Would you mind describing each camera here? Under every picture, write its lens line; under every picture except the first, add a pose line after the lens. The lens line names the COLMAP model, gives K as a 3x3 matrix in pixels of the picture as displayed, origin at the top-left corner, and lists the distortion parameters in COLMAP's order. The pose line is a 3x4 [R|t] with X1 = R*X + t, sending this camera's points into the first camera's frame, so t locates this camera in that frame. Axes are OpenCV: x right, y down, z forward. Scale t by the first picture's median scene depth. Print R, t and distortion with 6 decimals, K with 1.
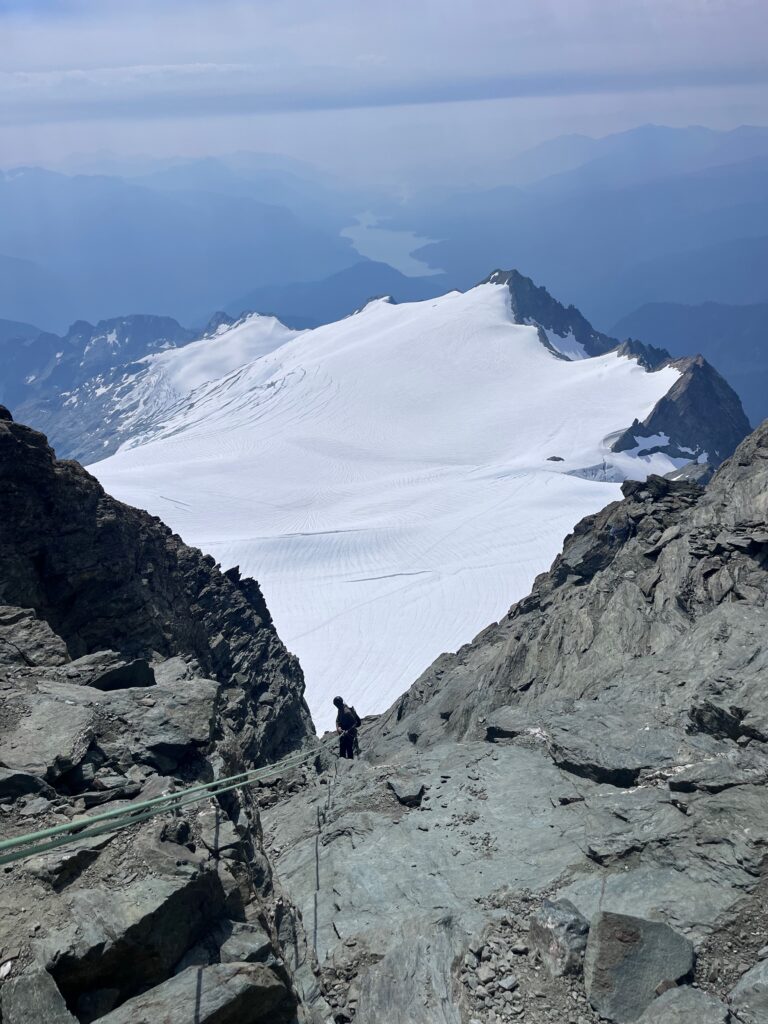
lens RADIAL K [[768.1, 0, 383.4], [0, 768.1, 509.2], [0, 0, 1]] dist [0.043932, -0.038875]
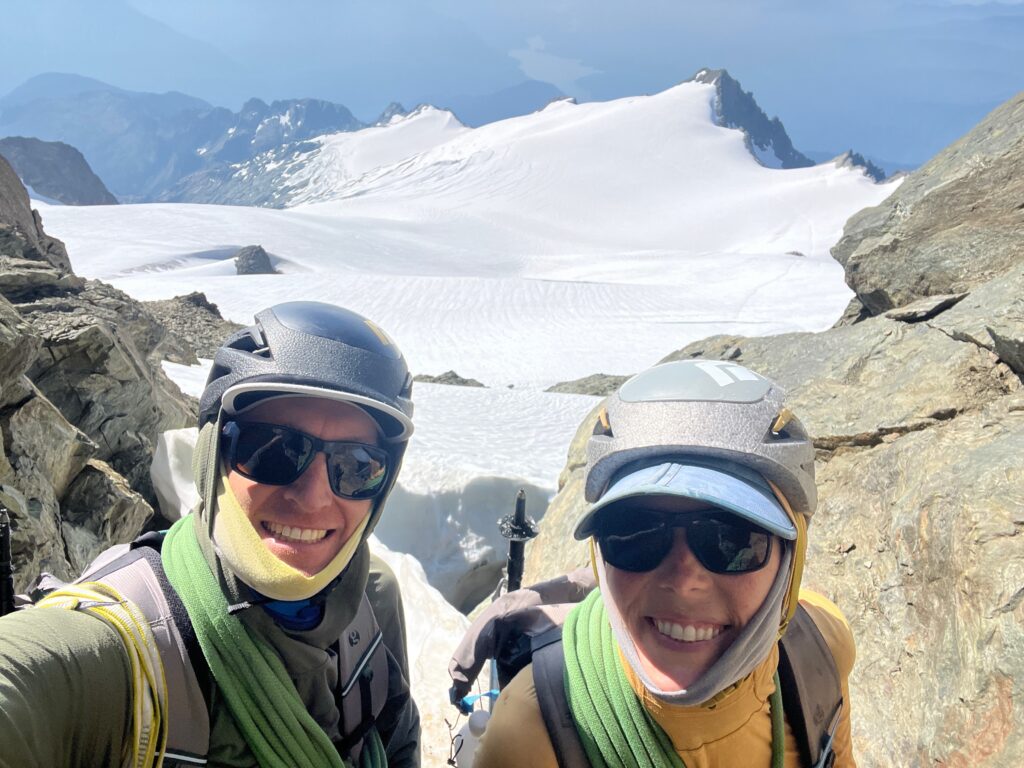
lens RADIAL K [[709.0, 0, 504.8], [0, 709.0, 399.0], [0, 0, 1]] dist [0.015413, -0.004428]
pose [[0.993220, 0.116233, -0.002176, -0.045216], [-0.115448, 0.988369, 0.098984, 0.029879], [0.013656, -0.098062, 0.995087, 0.092219]]
